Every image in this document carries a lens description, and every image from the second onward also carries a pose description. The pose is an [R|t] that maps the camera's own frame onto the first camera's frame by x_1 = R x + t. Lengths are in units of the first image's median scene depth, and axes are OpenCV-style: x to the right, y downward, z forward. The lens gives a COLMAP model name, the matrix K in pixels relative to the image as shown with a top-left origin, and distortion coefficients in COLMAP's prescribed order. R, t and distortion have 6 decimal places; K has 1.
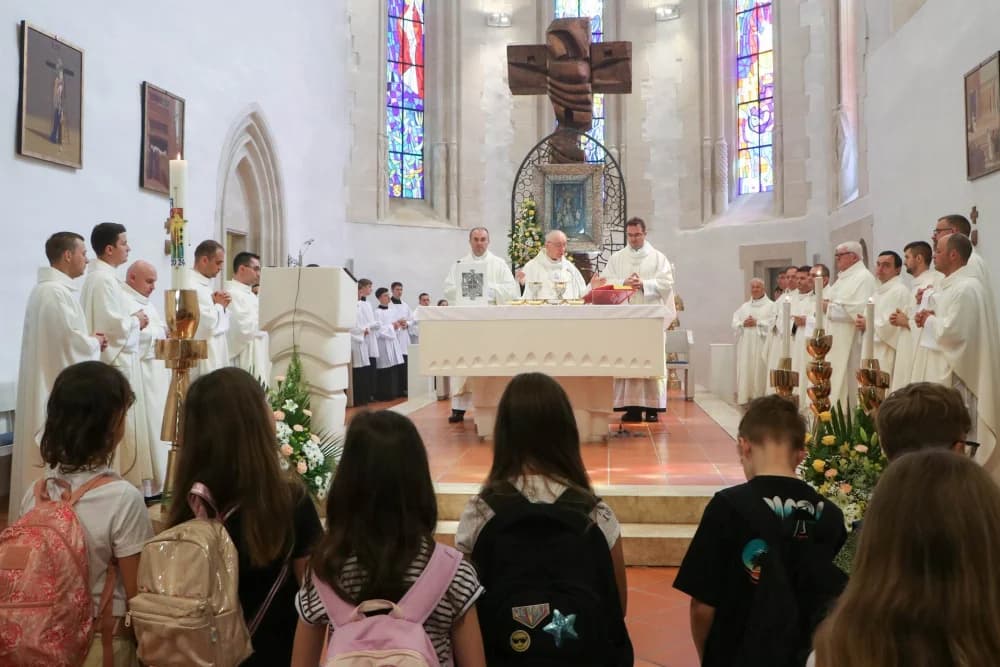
lens RADIAL K [[950.5, 0, 500.0], [0, 950.5, 333.5], [0, 0, 1]] dist [-0.129497, -0.002739]
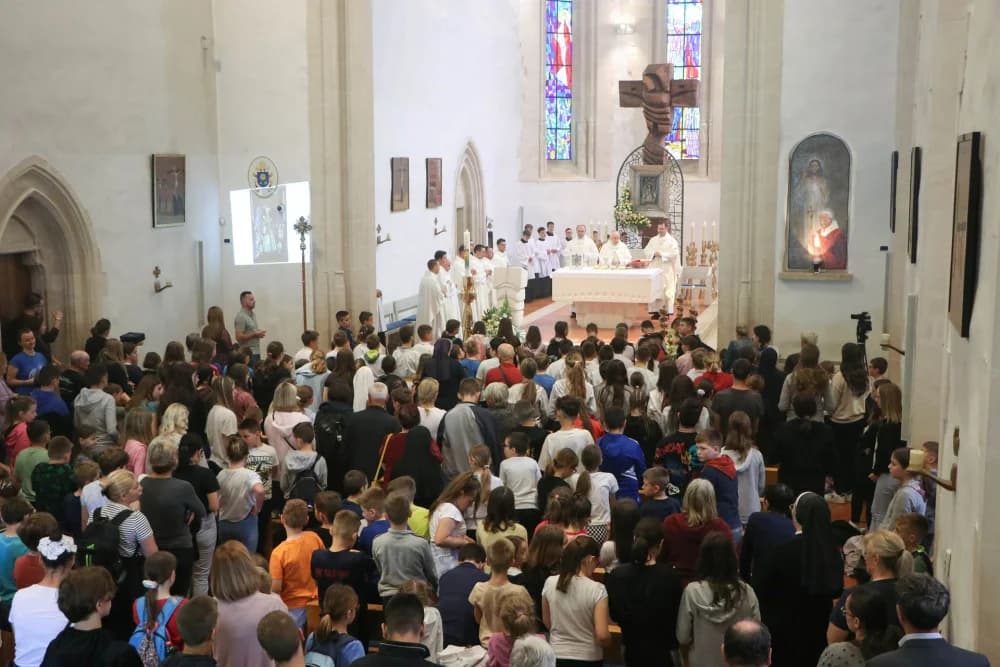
lens RADIAL K [[950.5, 0, 500.0], [0, 950.5, 333.5], [0, 0, 1]] dist [-0.129497, -0.002739]
pose [[0.984957, 0.026884, -0.170698, 0.070377], [-0.004756, 0.991667, 0.128741, -0.064522], [0.172736, -0.125992, 0.976877, -0.494323]]
